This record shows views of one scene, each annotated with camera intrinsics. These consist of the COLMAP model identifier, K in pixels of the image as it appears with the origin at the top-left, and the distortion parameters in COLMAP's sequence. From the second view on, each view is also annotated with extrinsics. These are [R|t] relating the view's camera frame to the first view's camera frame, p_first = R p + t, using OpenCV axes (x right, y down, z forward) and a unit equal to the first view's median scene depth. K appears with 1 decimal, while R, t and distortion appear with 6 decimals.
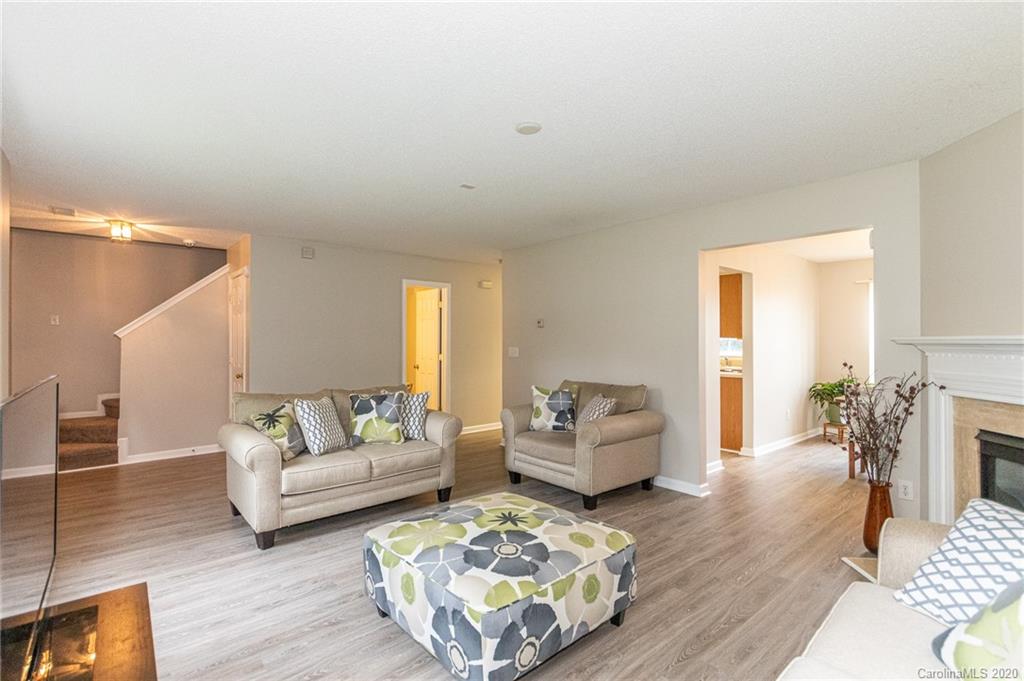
lens RADIAL K [[480.4, 0, 513.6], [0, 480.4, 336.1], [0, 0, 1]] dist [0.006316, -0.001012]
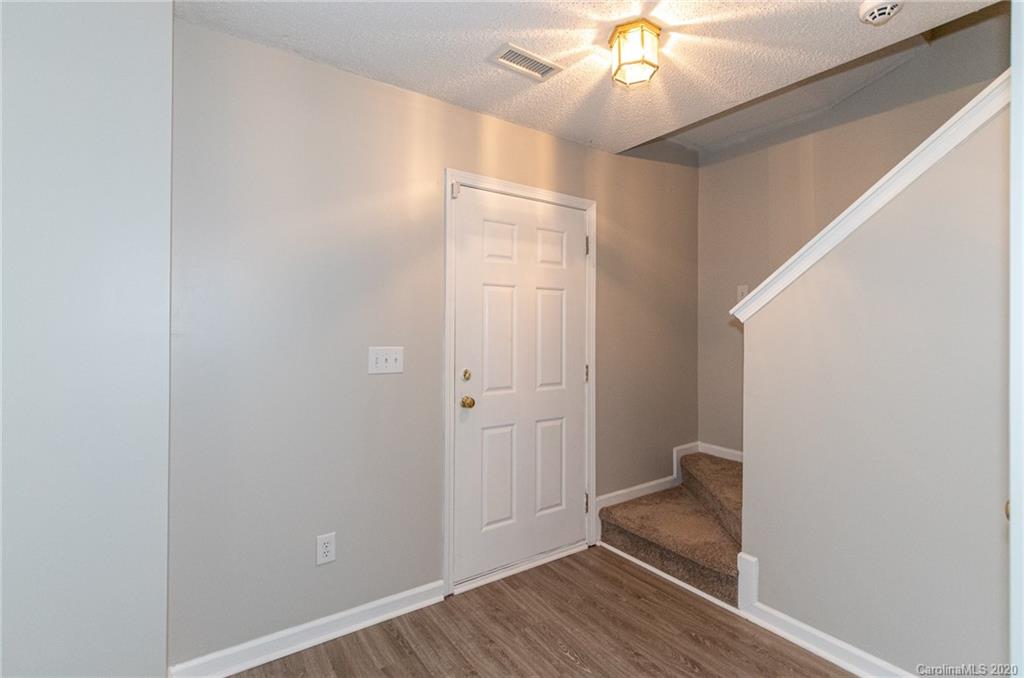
lens RADIAL K [[480.4, 0, 512.5], [0, 480.4, 328.5], [0, 0, 1]] dist [0.006316, -0.001012]
pose [[-0.087617, -0.002983, -0.996150, -0.360234], [-0.000779, 0.999995, -0.002926, 0.009606], [0.996154, 0.000519, -0.087619, 0.826455]]
